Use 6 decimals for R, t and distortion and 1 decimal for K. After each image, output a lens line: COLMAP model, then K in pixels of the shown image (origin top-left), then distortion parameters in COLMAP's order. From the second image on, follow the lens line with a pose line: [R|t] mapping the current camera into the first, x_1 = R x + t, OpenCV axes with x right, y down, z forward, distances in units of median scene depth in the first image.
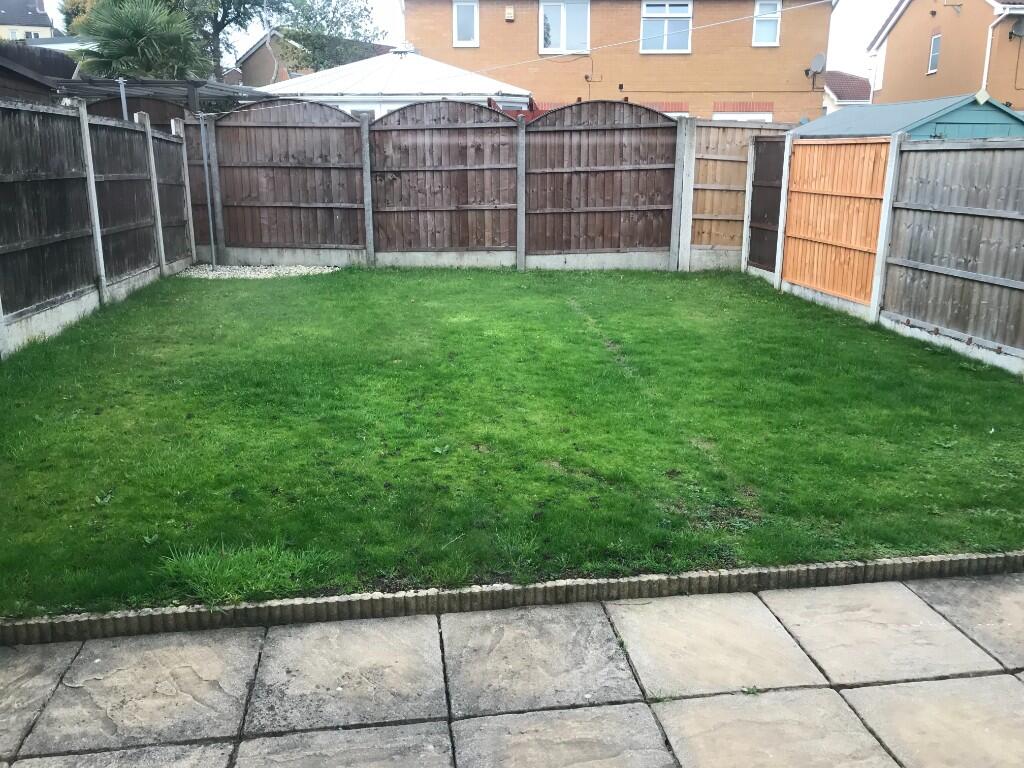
lens RADIAL K [[841.2, 0, 514.8], [0, 841.2, 386.4], [0, 0, 1]] dist [0.032923, -0.011849]
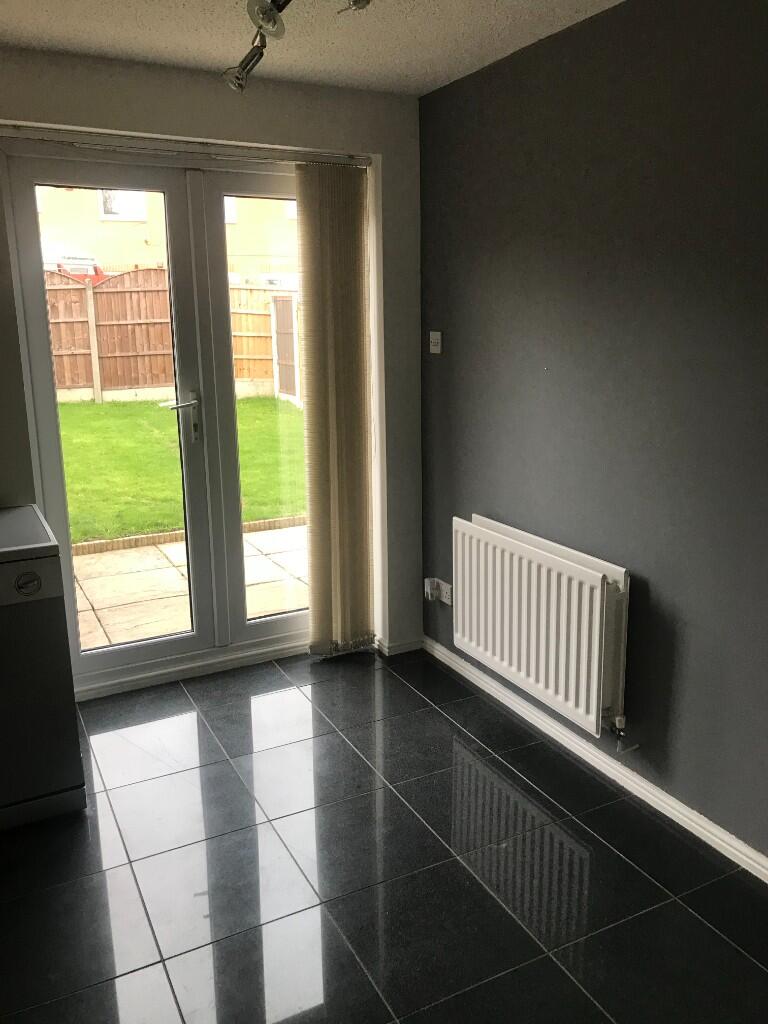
lens RADIAL K [[841.2, 0, 386.3], [0, 841.2, 502.4], [0, 0, 1]] dist [0.032923, -0.011849]
pose [[0.944370, -0.081638, 0.318592, -0.001149], [0.094730, 0.995169, -0.025793, 0.081593], [-0.314947, 0.054538, 0.947541, -0.307986]]
